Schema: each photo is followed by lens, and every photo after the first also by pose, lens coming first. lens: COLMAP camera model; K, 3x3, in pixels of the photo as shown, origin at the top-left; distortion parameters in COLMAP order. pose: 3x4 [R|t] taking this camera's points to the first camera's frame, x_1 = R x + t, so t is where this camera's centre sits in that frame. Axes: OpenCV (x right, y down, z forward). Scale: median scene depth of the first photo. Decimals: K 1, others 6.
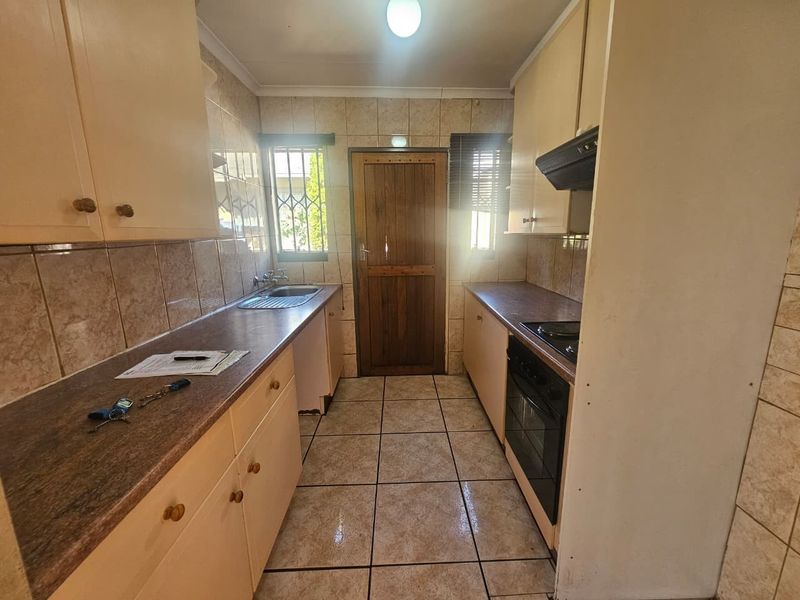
lens RADIAL K [[329.4, 0, 410.5], [0, 329.4, 300.9], [0, 0, 1]] dist [0.001103, 0.000452]
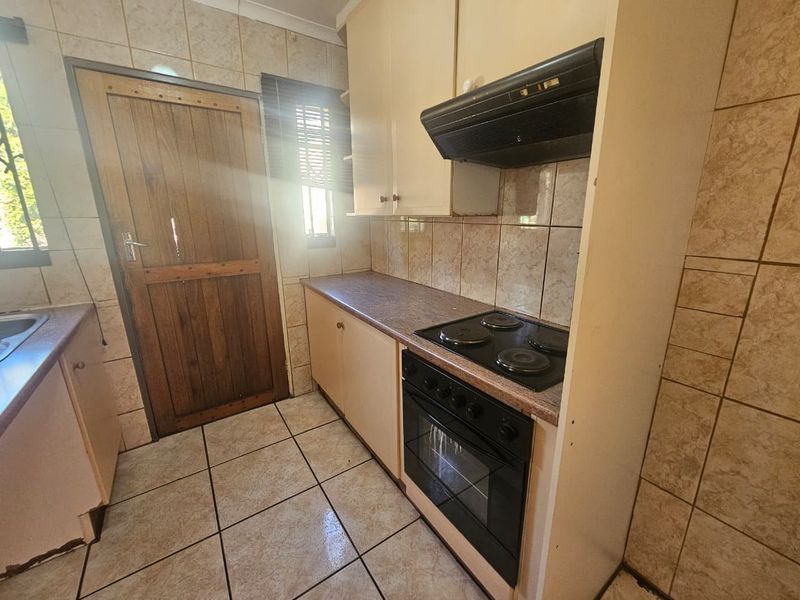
lens RADIAL K [[329.4, 0, 405.0], [0, 329.4, 300.1], [0, 0, 1]] dist [0.001103, 0.000452]
pose [[0.842023, -0.133995, 0.522534, -0.060312], [0.107577, 0.990912, 0.080750, -0.054174], [-0.528605, -0.011781, 0.848786, 0.264730]]
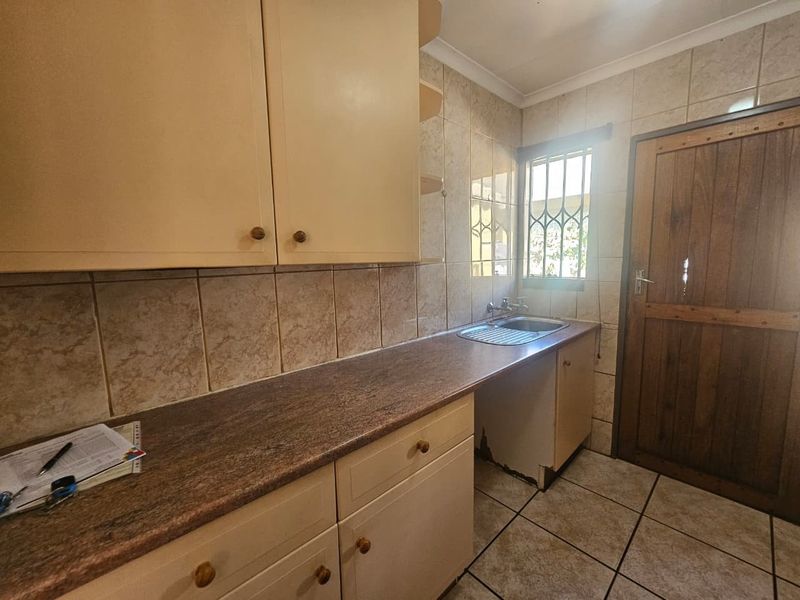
lens RADIAL K [[329.4, 0, 406.2], [0, 329.4, 300.3], [0, 0, 1]] dist [0.001103, 0.000452]
pose [[0.655271, 0.091137, -0.749876, 0.068685], [-0.142472, 0.989790, -0.004202, -0.045665], [0.741837, 0.109590, 0.661565, 0.227621]]
